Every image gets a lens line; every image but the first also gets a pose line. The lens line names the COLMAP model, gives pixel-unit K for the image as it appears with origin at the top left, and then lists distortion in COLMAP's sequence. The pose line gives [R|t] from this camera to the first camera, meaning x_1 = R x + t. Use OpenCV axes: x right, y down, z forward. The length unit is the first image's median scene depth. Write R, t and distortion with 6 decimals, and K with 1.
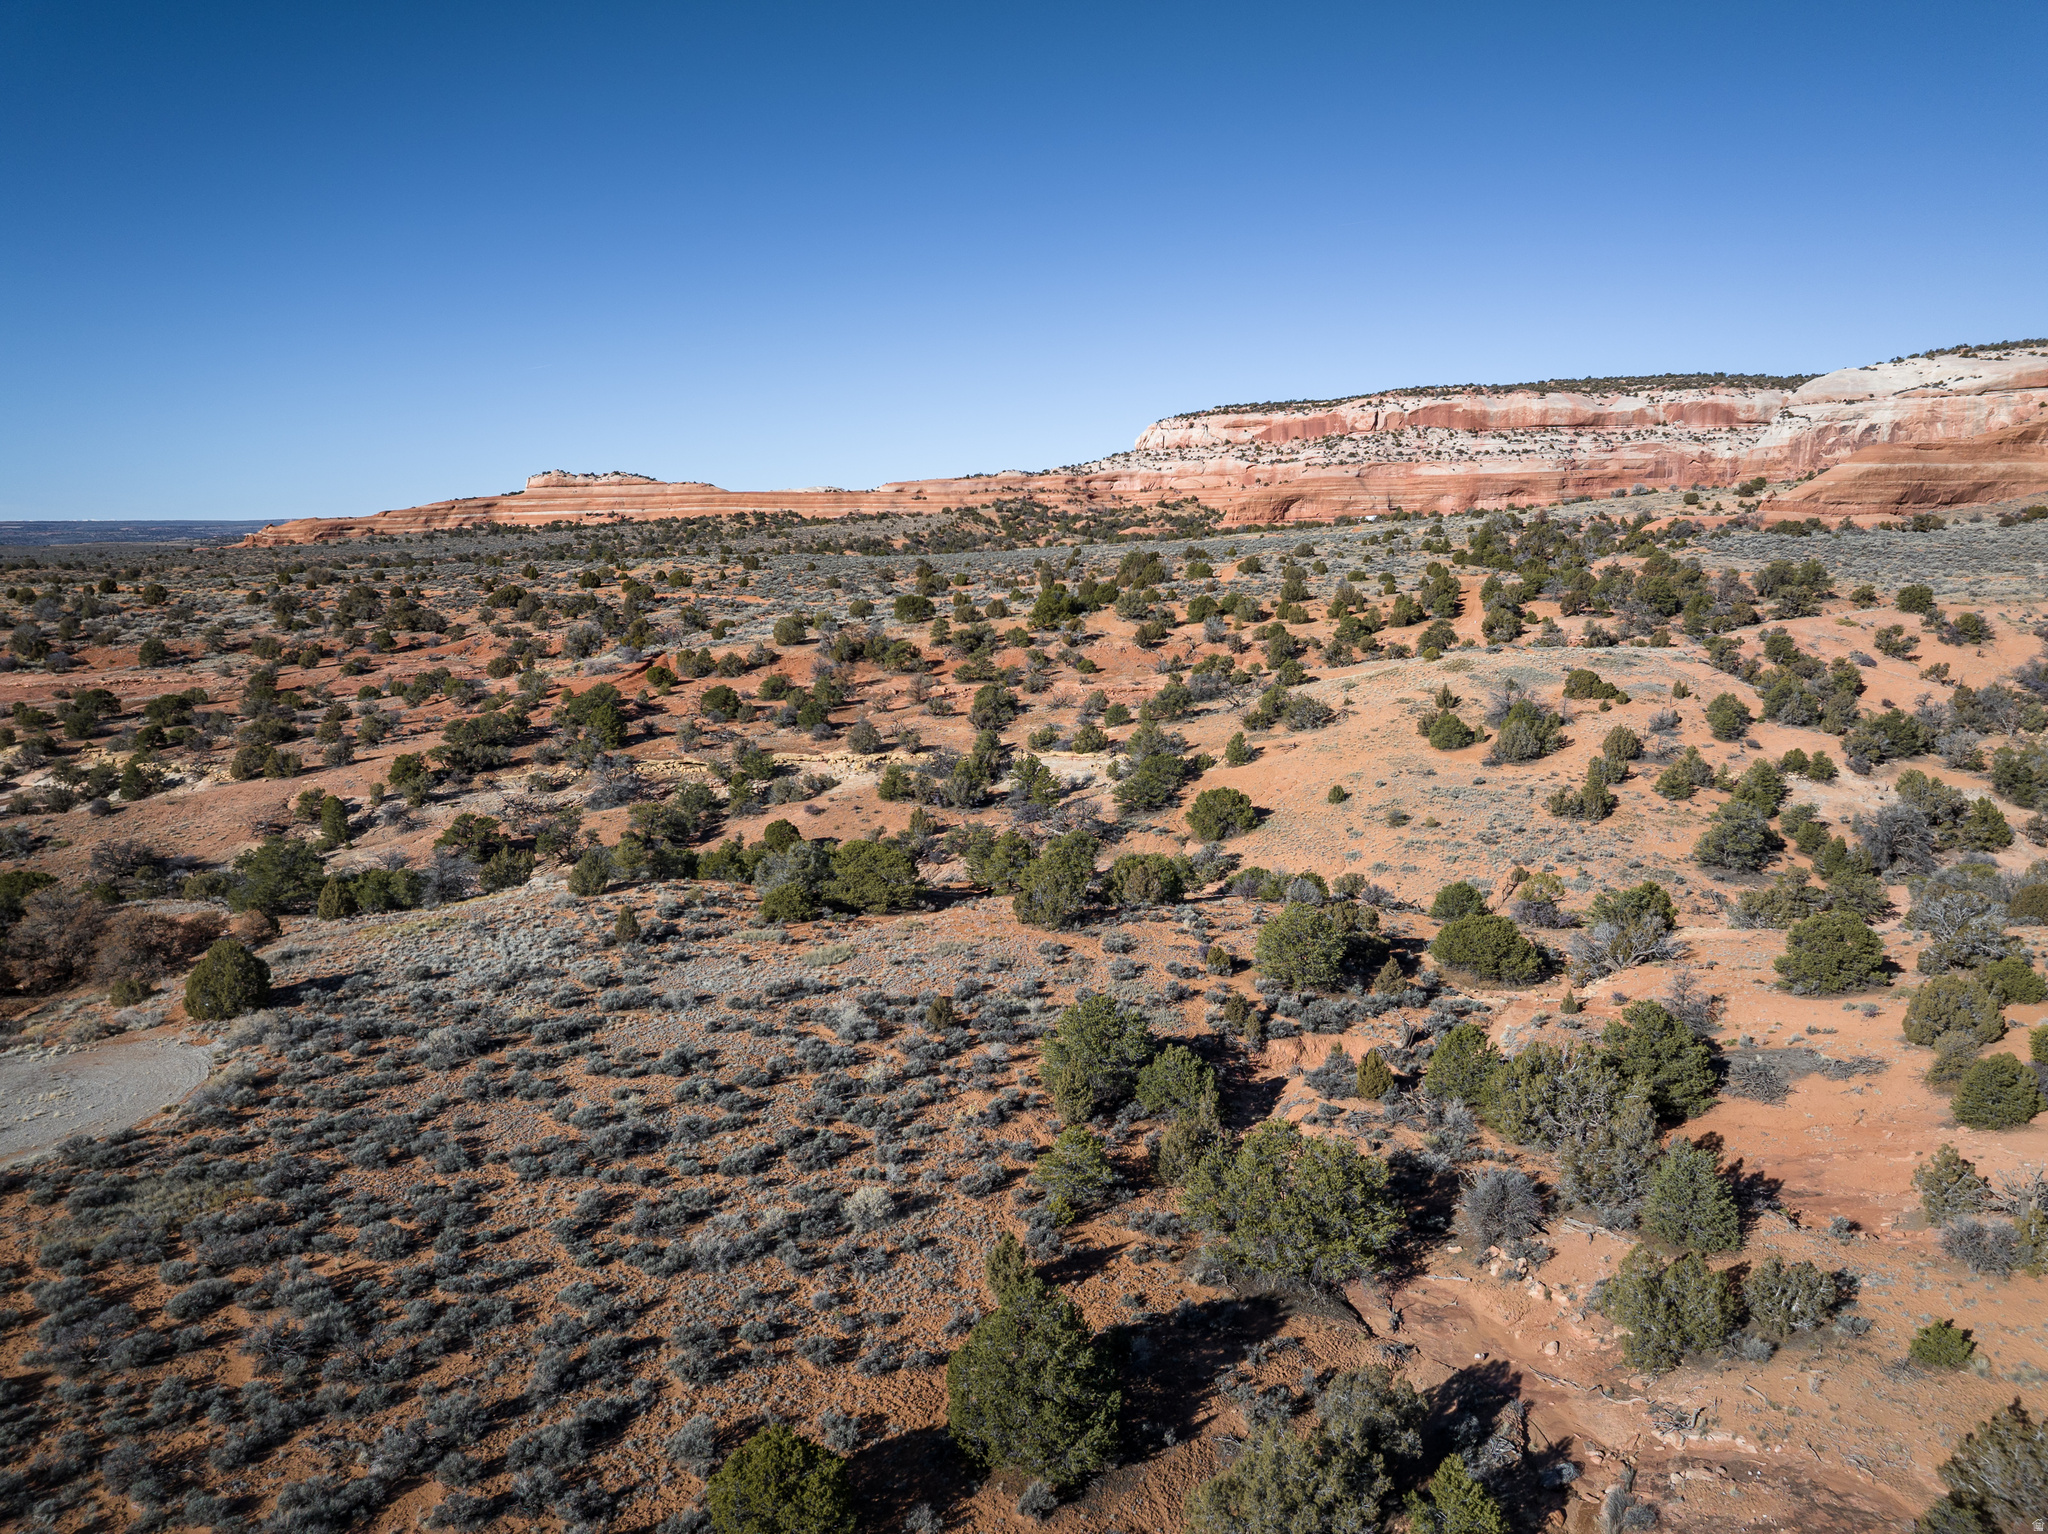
lens RADIAL K [[1456.6, 0, 1019.9], [0, 1456.6, 765.6], [0, 0, 1]] dist [-0.059886, 0.031663]
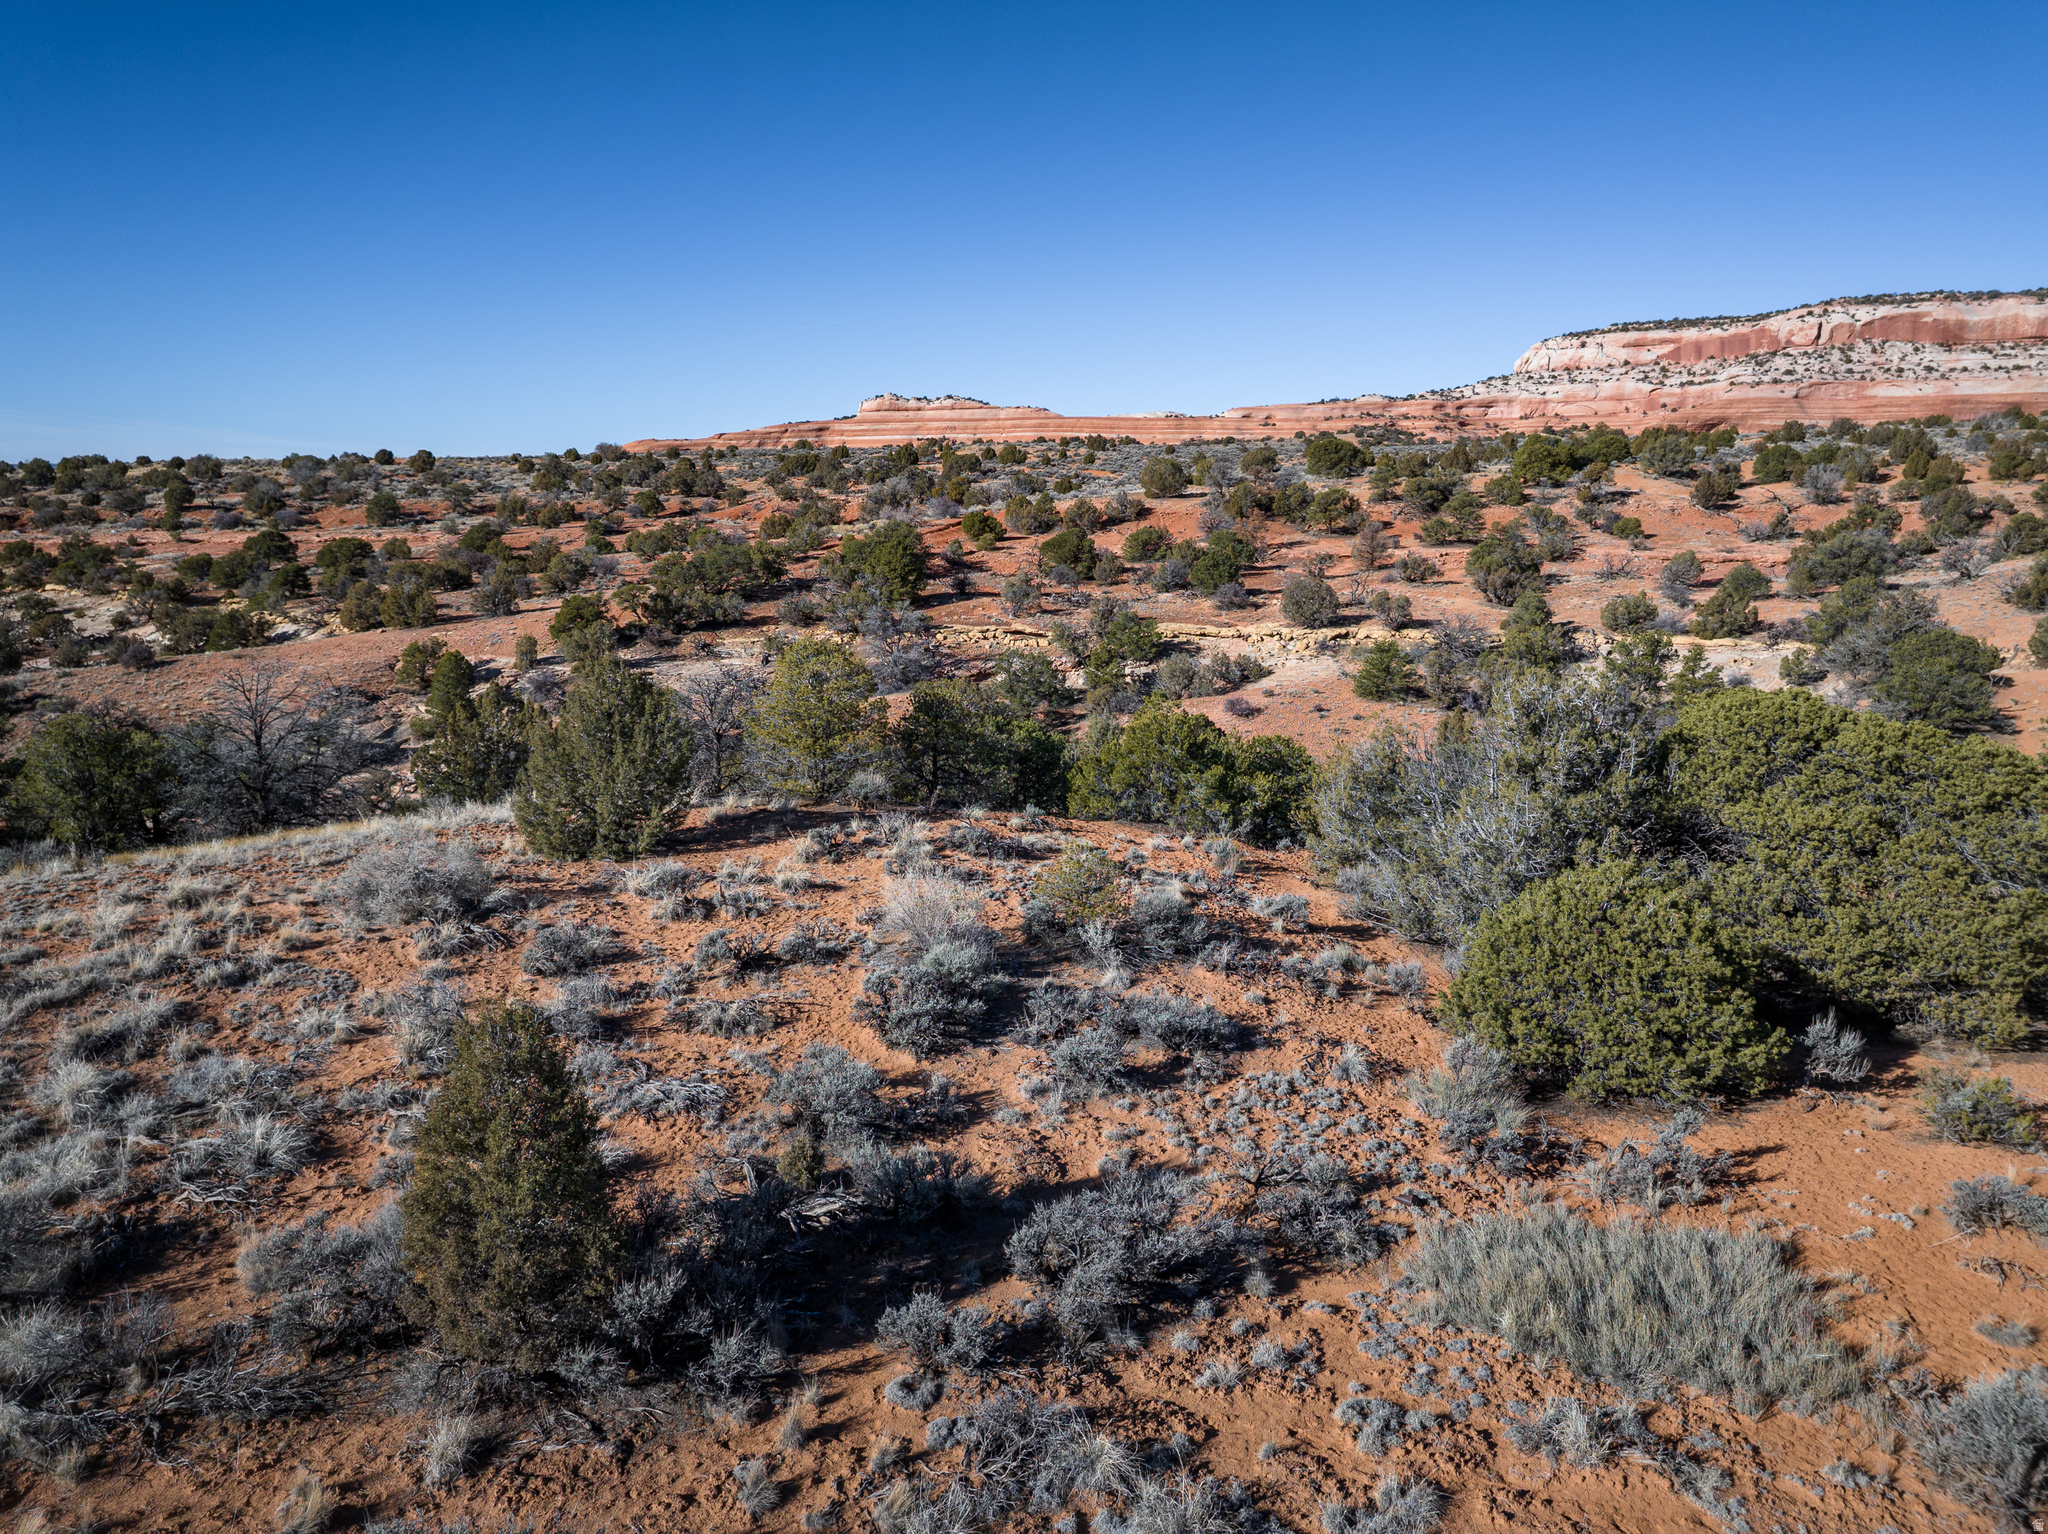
lens RADIAL K [[1456.6, 0, 1009.6], [0, 1456.6, 766.7], [0, 0, 1]] dist [-0.059886, 0.031663]
pose [[0.974124, 0.054549, -0.219335, -0.074209], [-0.047526, 0.998178, 0.037173, 0.025439], [0.220963, -0.025787, 0.974941, 0.314147]]
